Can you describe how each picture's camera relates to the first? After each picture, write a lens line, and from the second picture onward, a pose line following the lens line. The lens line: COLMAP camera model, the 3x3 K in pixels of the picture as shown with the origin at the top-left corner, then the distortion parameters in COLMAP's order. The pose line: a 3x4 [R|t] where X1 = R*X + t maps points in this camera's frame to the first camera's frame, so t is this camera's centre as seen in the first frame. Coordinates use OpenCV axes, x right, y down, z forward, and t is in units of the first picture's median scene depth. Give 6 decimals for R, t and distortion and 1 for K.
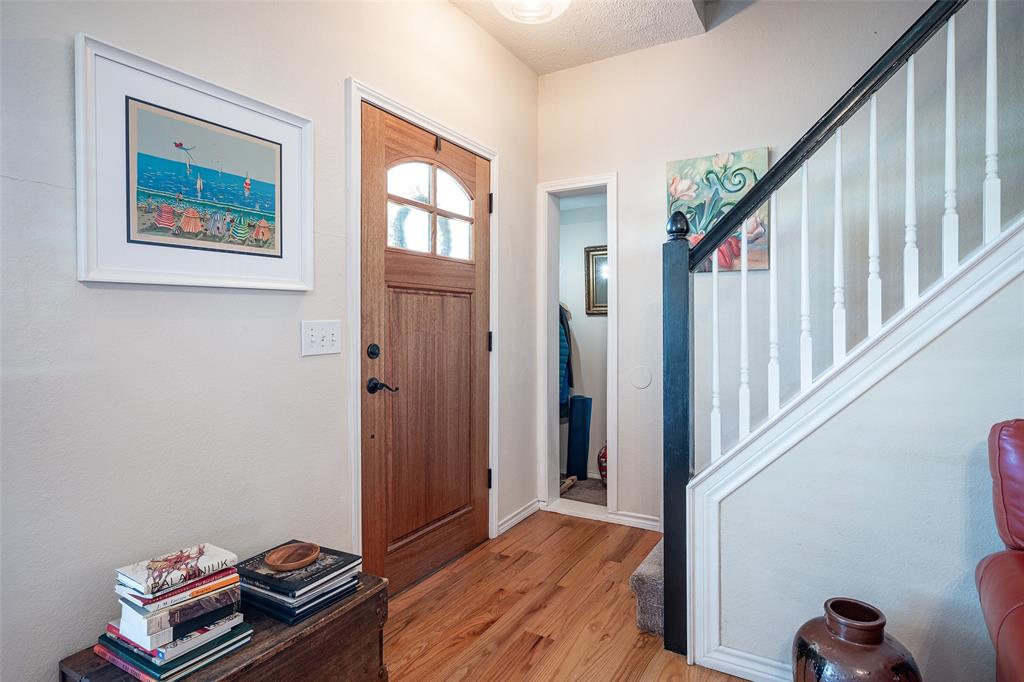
lens RADIAL K [[551.3, 0, 510.5], [0, 551.3, 338.8], [0, 0, 1]] dist [-0.028774, -0.000308]
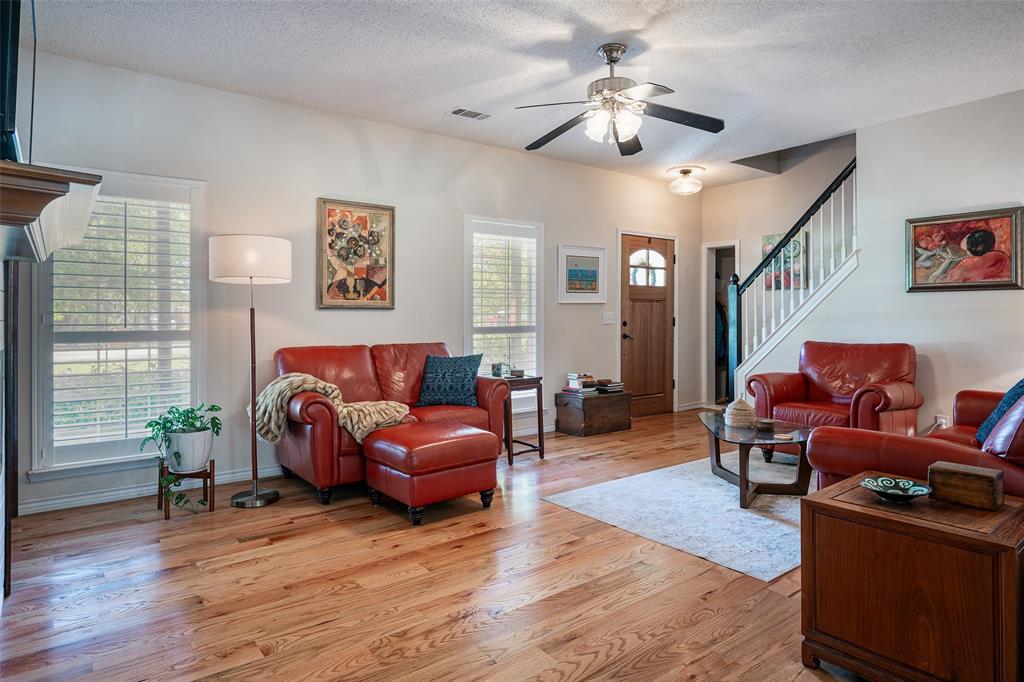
lens RADIAL K [[607.2, 0, 478.0], [0, 607.2, 335.7], [0, 0, 1]] dist [0.003654, 0.000252]
pose [[0.915520, 0.004830, -0.402243, 0.257473], [-0.005254, 0.999986, 0.000049, 0.074463], [0.402238, 0.002069, 0.915533, -1.784784]]
